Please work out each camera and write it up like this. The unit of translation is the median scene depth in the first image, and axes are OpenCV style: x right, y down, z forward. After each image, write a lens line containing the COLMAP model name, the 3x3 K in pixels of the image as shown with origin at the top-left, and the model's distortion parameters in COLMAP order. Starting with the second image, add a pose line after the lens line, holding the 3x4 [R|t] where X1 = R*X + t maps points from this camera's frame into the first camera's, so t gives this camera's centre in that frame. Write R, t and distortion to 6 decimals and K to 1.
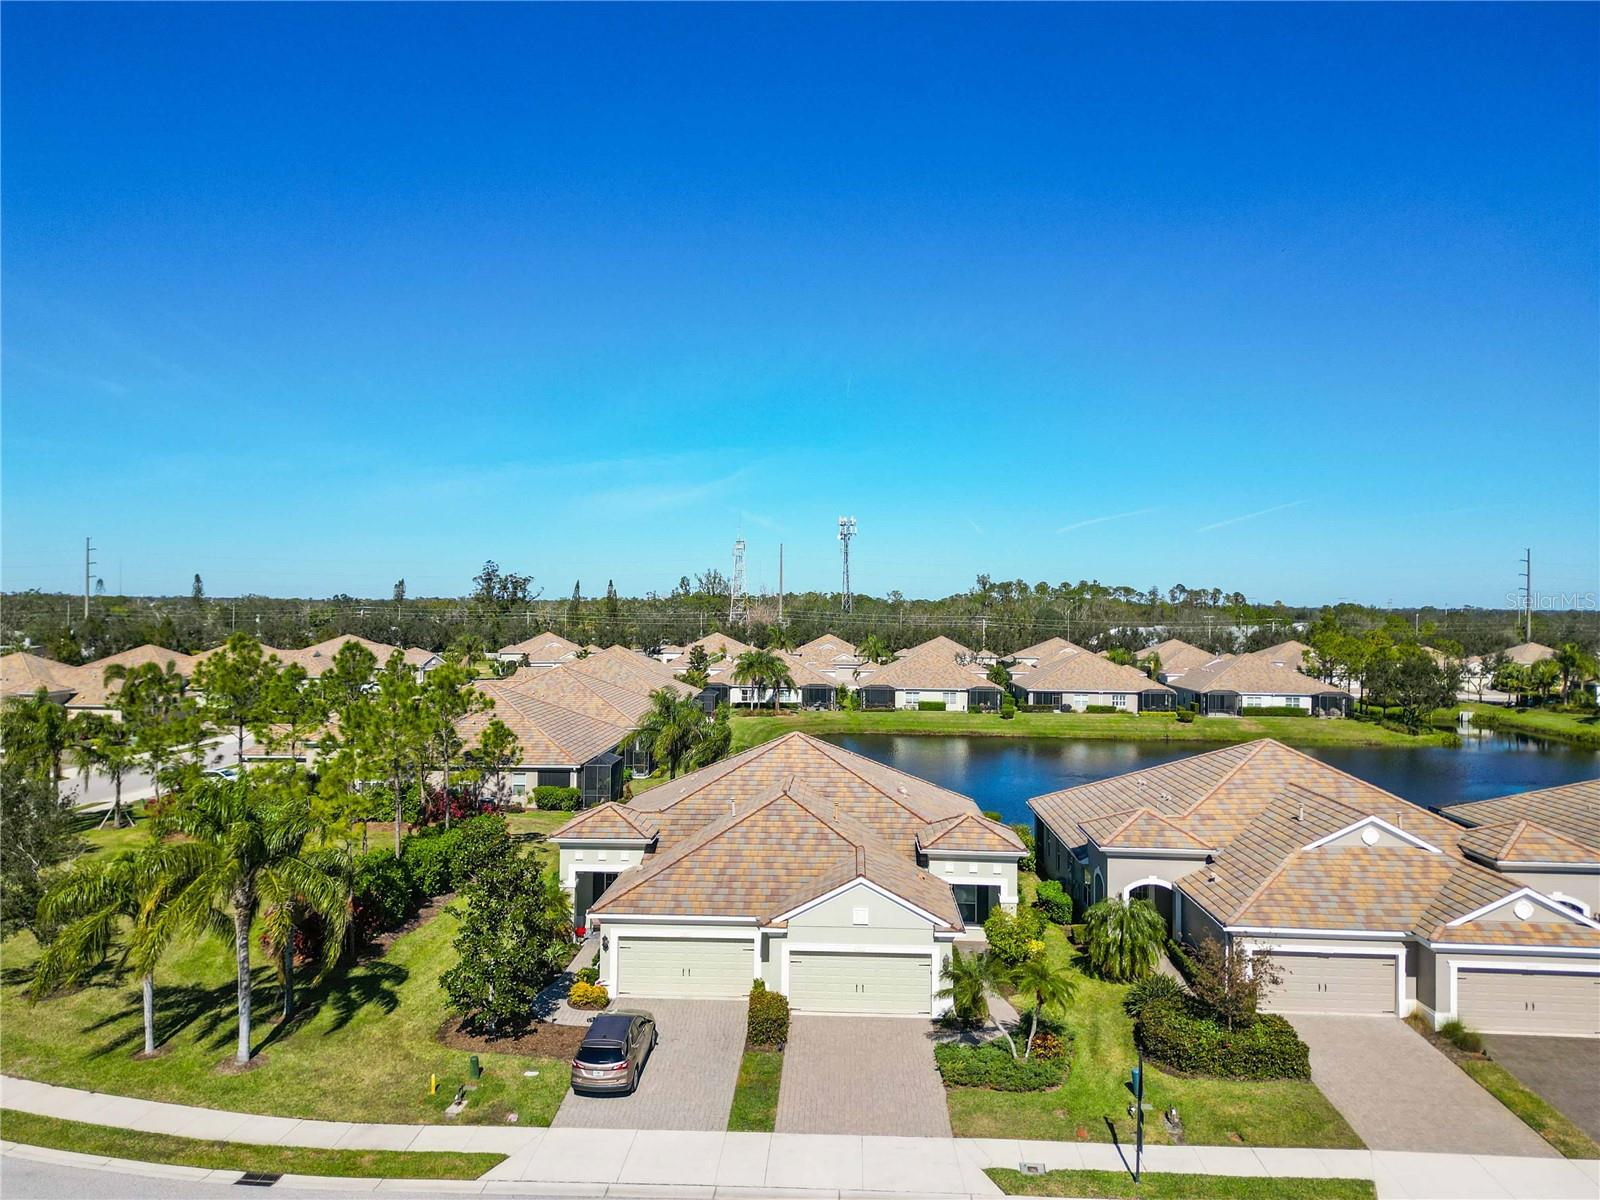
lens RADIAL K [[1120.3, 0, 800.0], [0, 1120.3, 600.0], [0, 0, 1]] dist [0.073290, -0.066127]
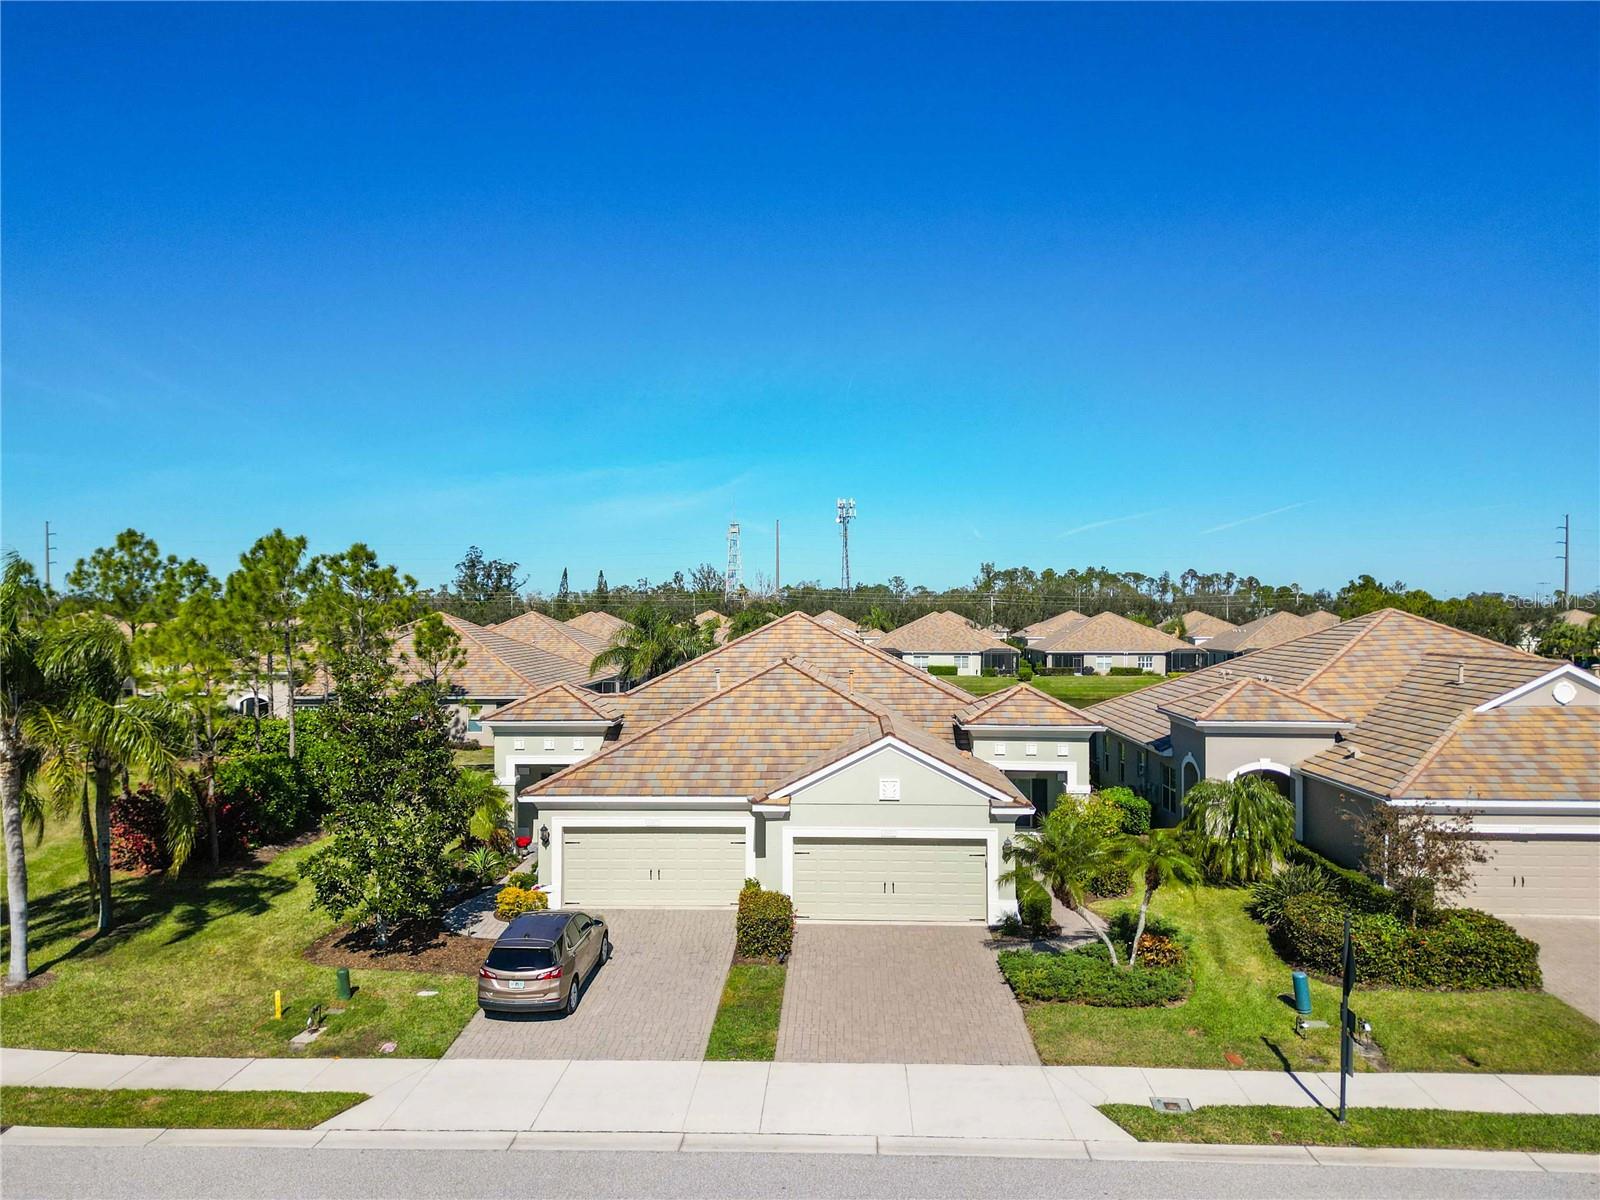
lens RADIAL K [[1130.5, 0, 796.7], [0, 1130.5, 628.3], [0, 0, 1]] dist [0.089317, -0.093792]
pose [[0.999942, -0.010725, -0.000639, -0.004499], [0.010735, 0.999783, 0.017828, 0.145150], [0.000447, -0.017834, 0.999841, 0.236573]]
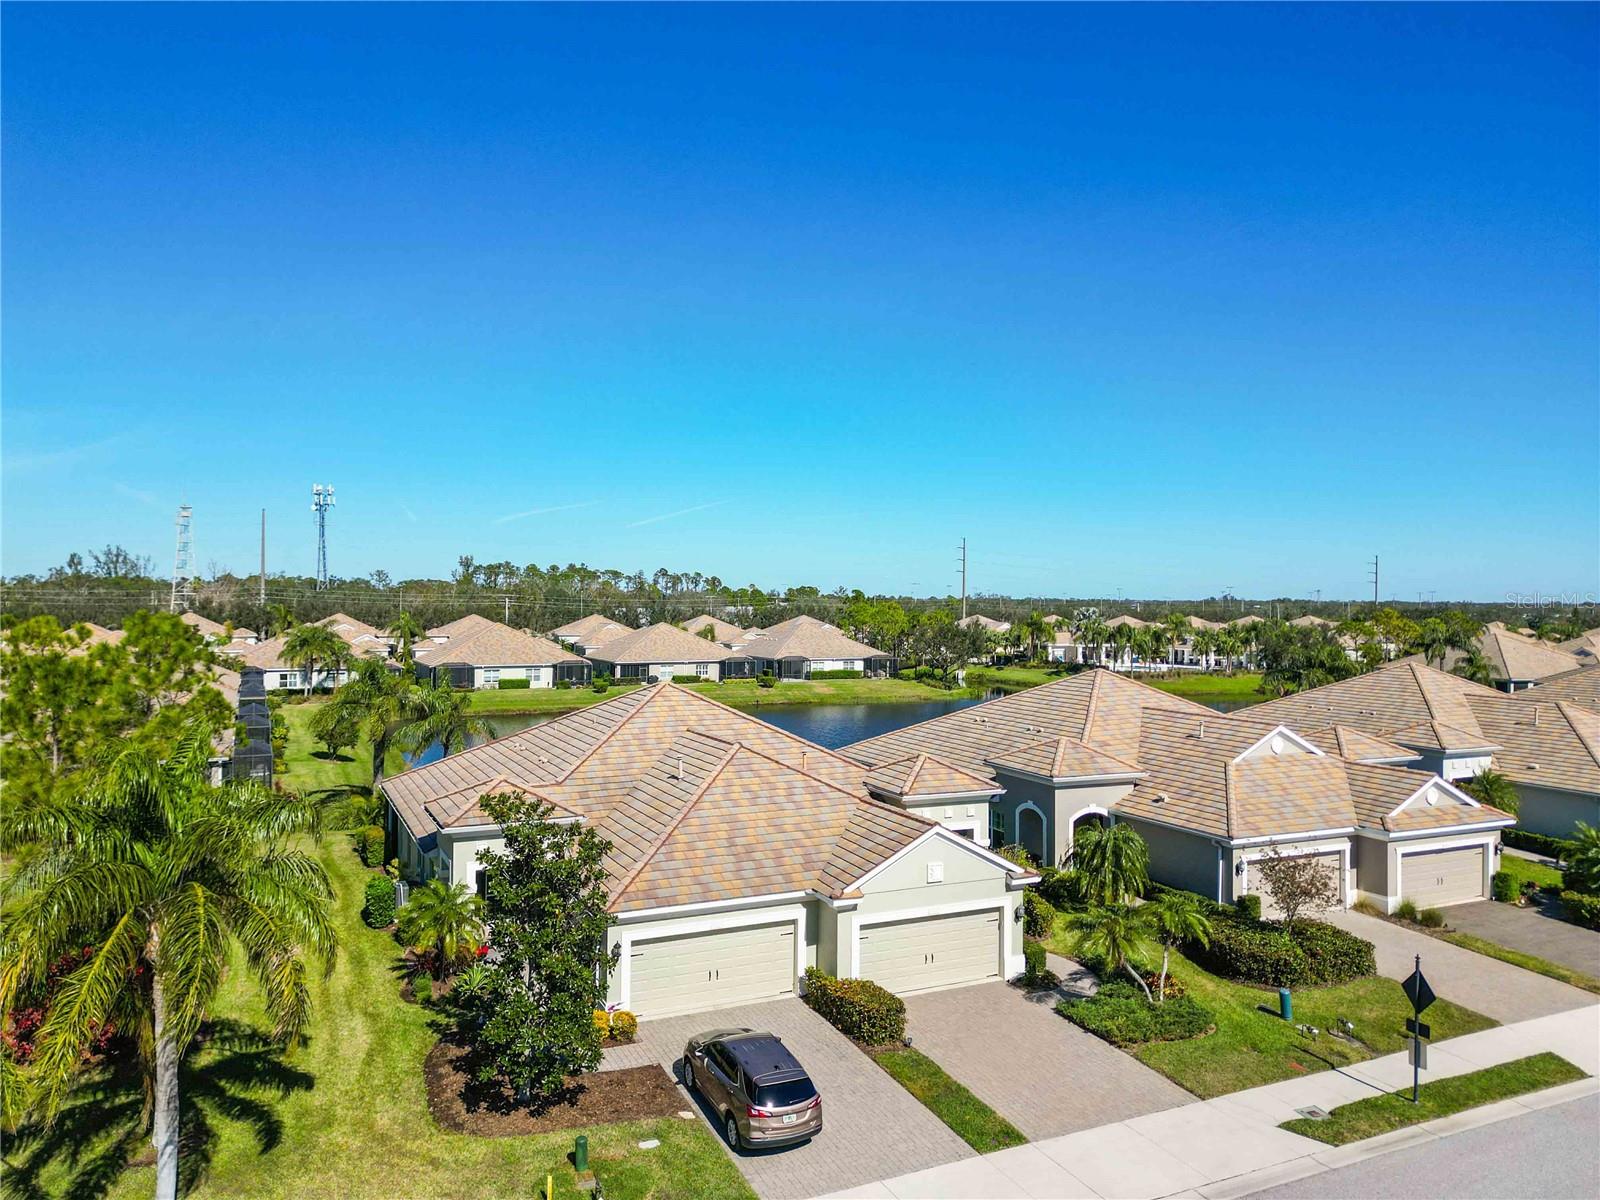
lens RADIAL K [[1117.2, 0, 801.1], [0, 1117.2, 605.0], [0, 0, 1]] dist [0.079253, -0.078491]
pose [[0.880616, -0.004548, 0.473810, -0.384302], [-0.001589, 0.999920, 0.012550, 0.064064], [-0.473829, -0.011805, 0.880538, 0.281558]]
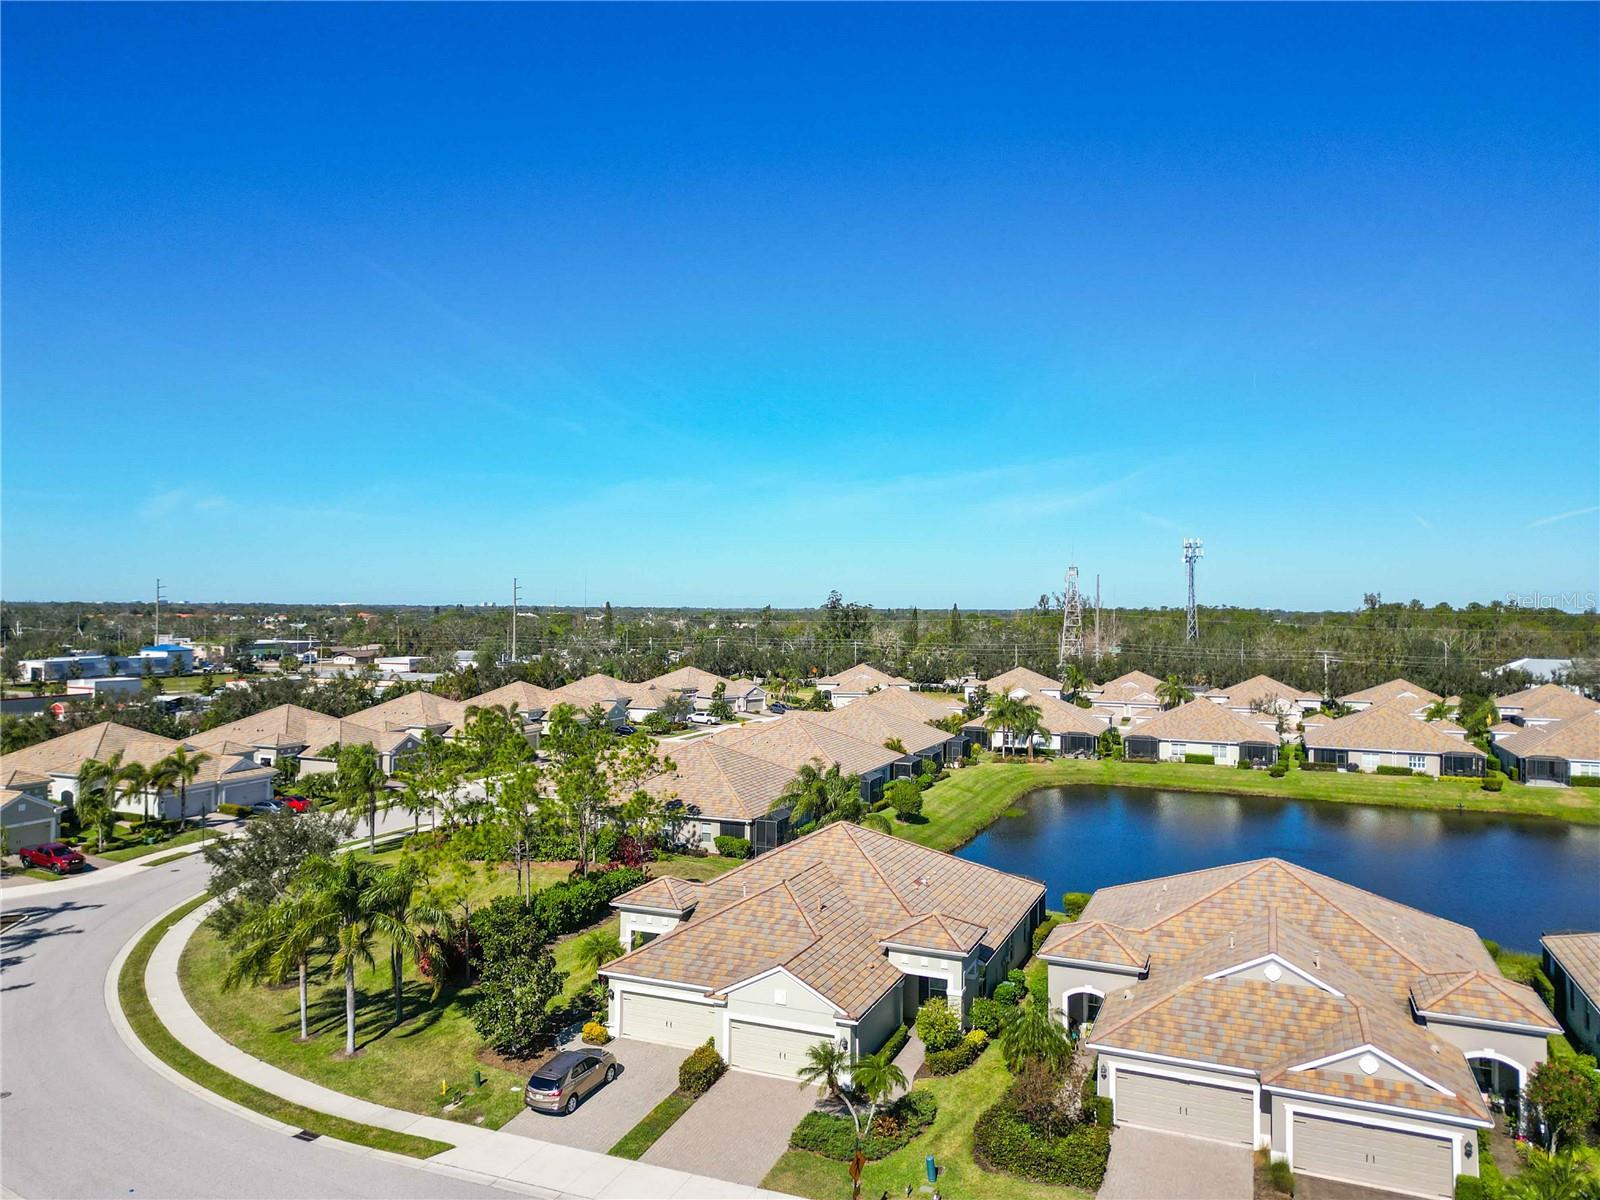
lens RADIAL K [[1117.2, 0, 801.1], [0, 1117.2, 605.0], [0, 0, 1]] dist [0.079253, -0.078491]
pose [[0.939466, -0.004183, -0.342617, 0.448299], [0.003541, 0.999991, -0.002499, -0.131193], [0.342625, 0.001134, 0.939472, -0.137194]]
